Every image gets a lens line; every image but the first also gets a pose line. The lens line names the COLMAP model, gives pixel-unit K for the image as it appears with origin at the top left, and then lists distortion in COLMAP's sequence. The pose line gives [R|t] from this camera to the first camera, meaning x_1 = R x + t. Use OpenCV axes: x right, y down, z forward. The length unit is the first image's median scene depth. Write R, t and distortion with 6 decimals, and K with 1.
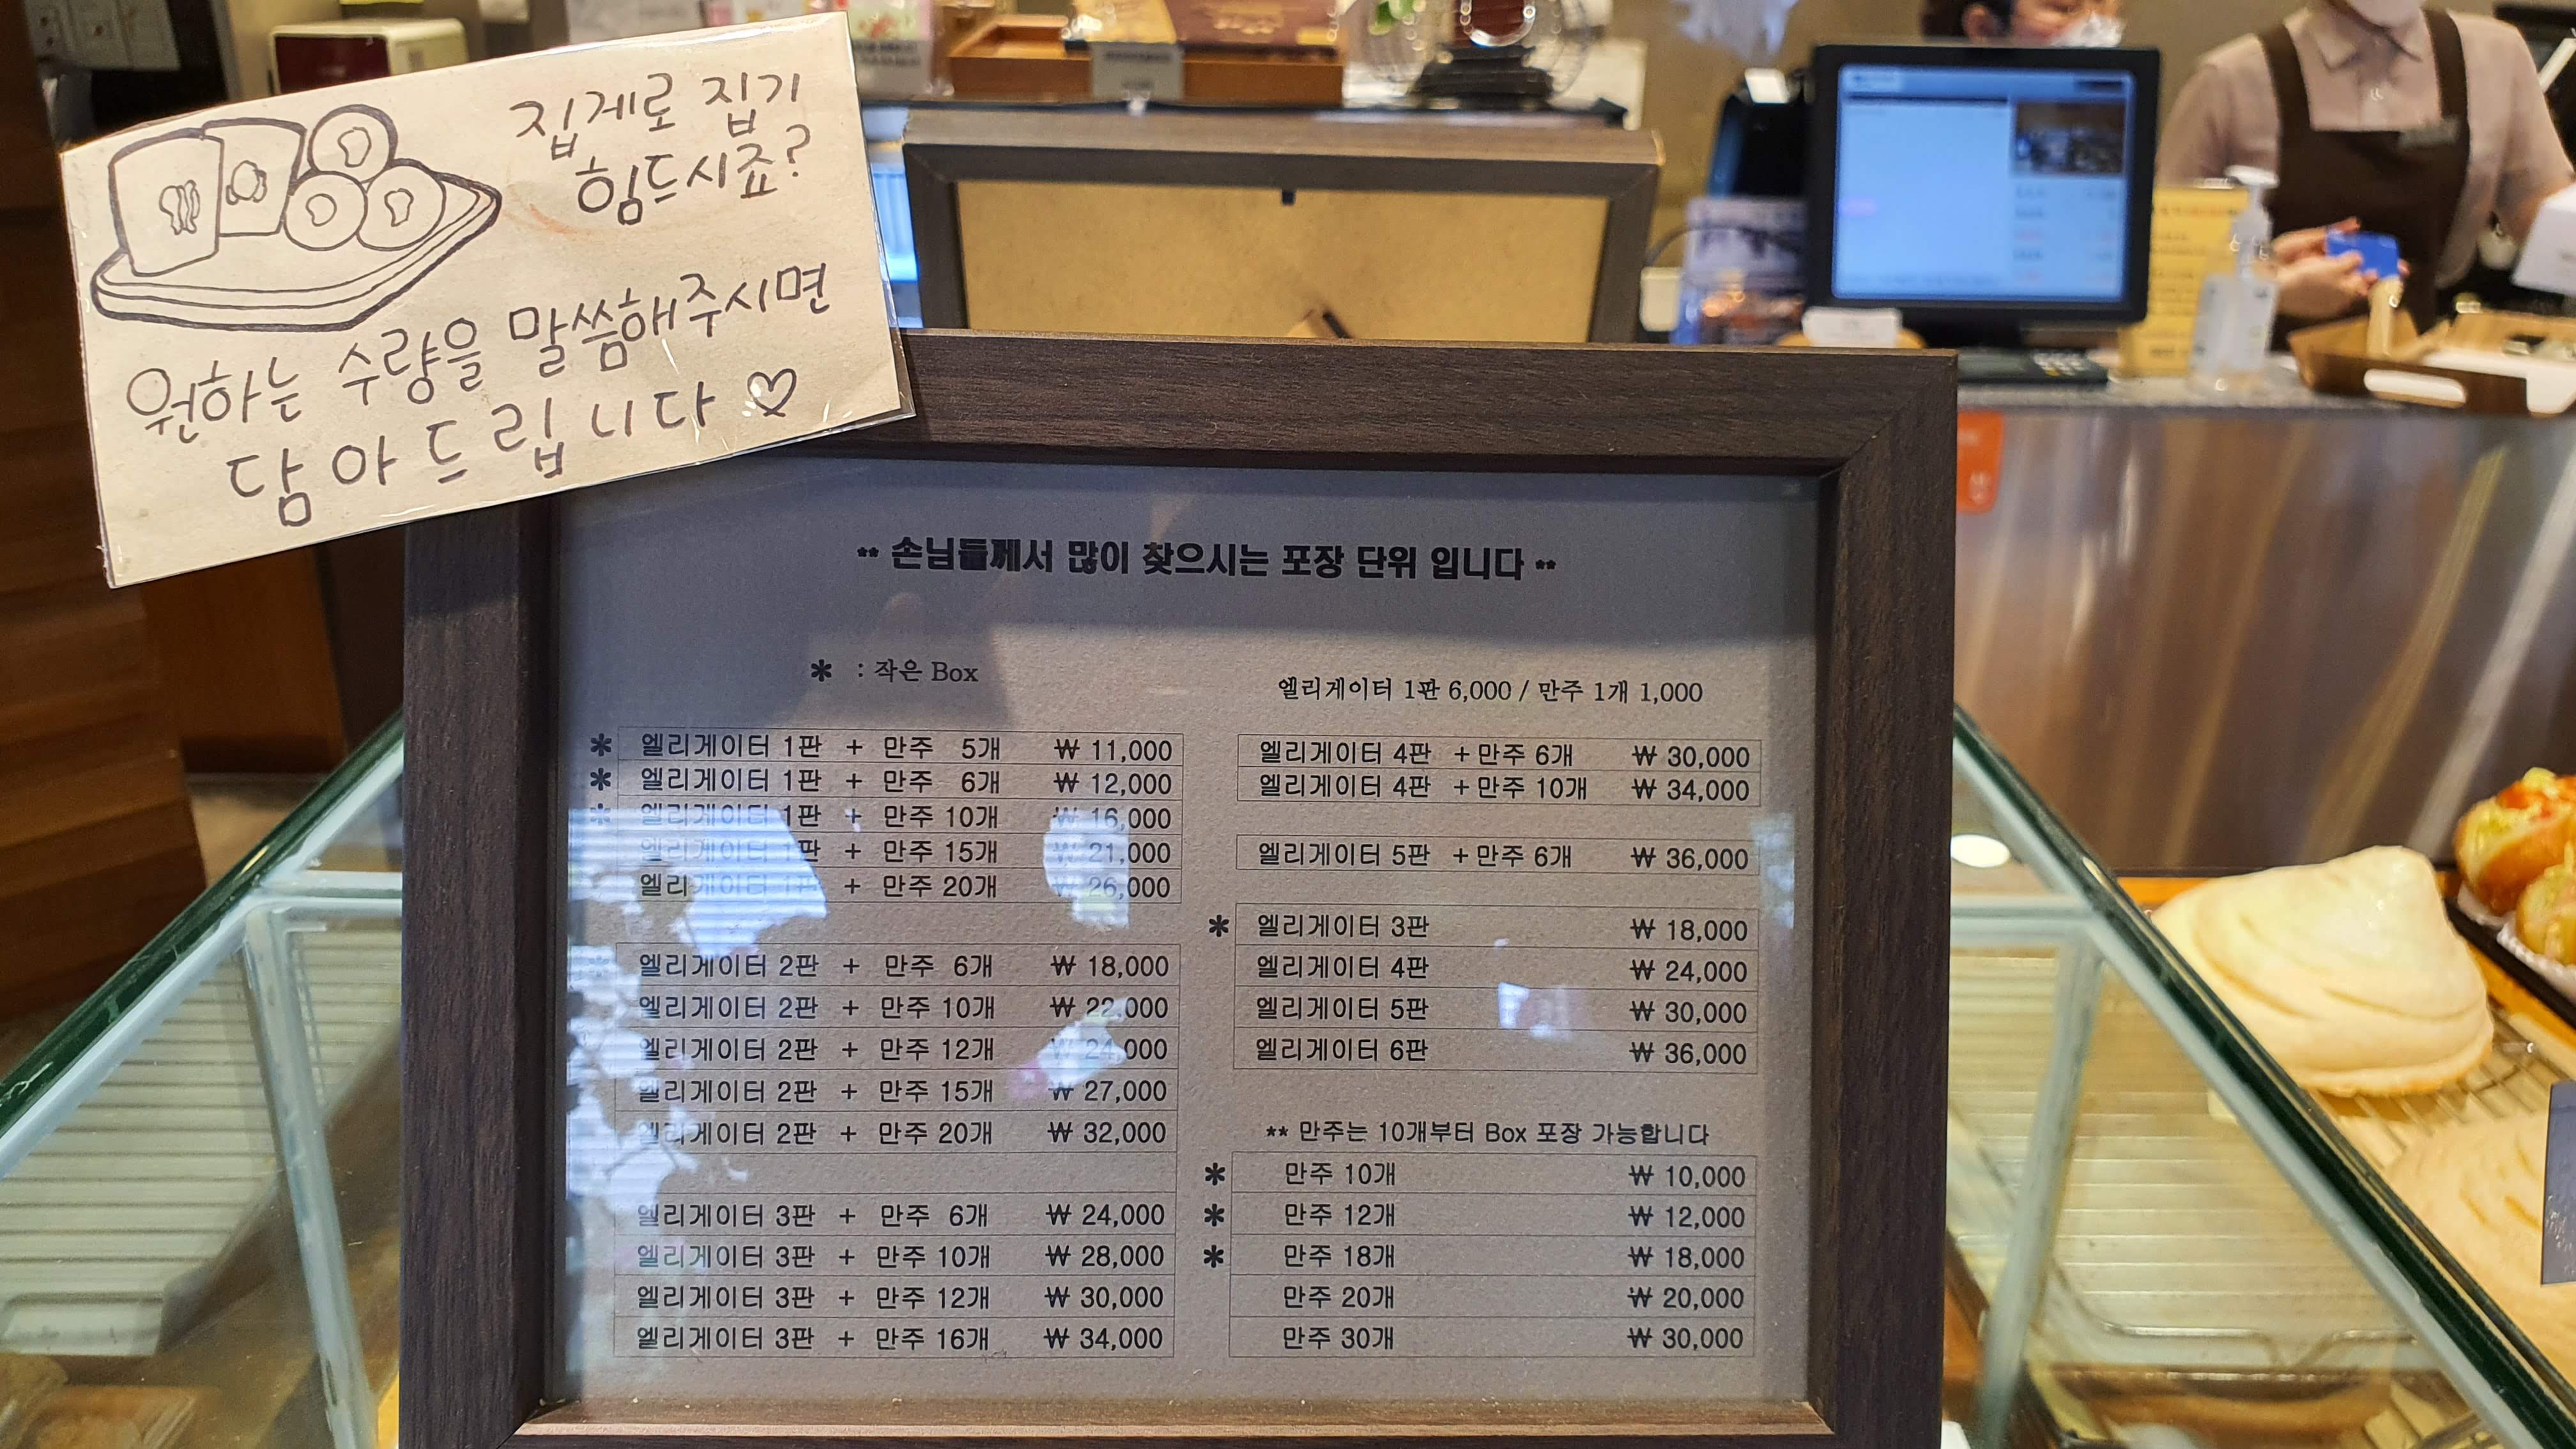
lens RADIAL K [[1991.1, 0, 1310.9], [0, 1991.1, 721.0], [0, 0, 1]] dist [-0.032688, -0.008781]
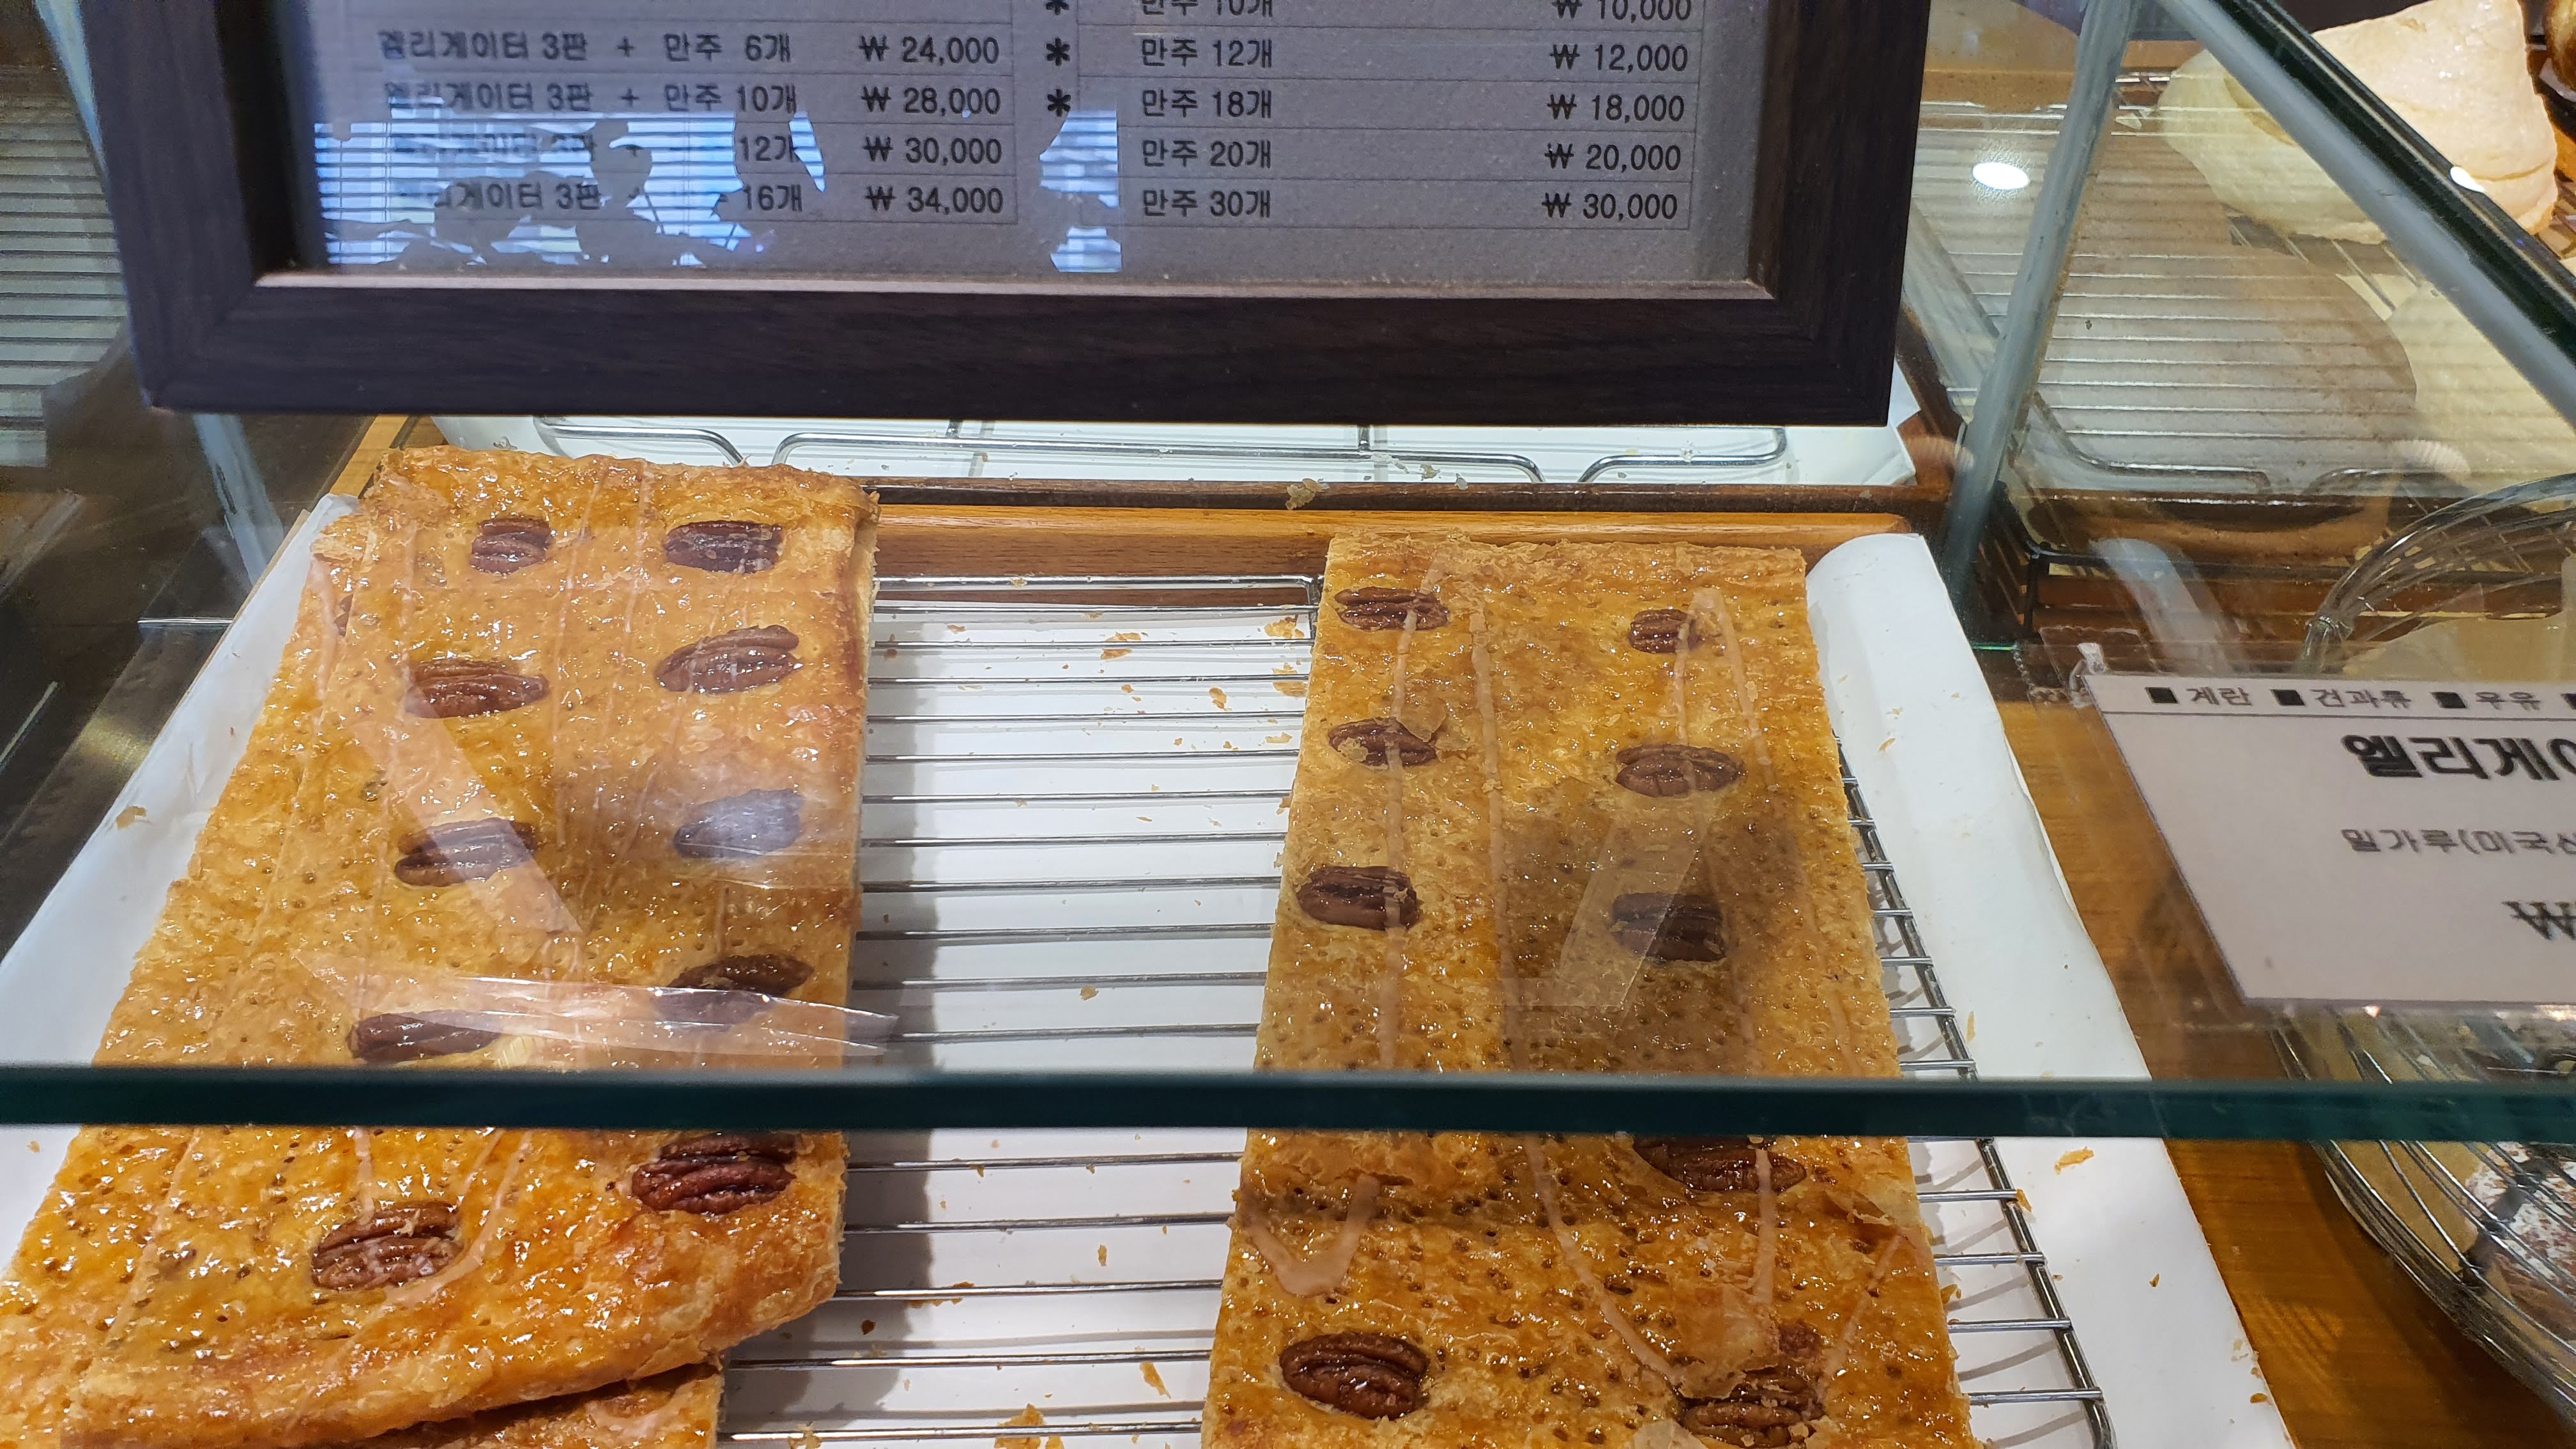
lens RADIAL K [[1991.1, 0, 1268.7], [0, 1991.1, 724.0], [0, 0, 1]] dist [-0.032688, -0.008781]
pose [[0.999837, 0.006398, -0.016888, 0.056989], [-0.000497, 0.944543, 0.328389, 0.241319], [0.018053, -0.328327, 0.944392, 0.110424]]
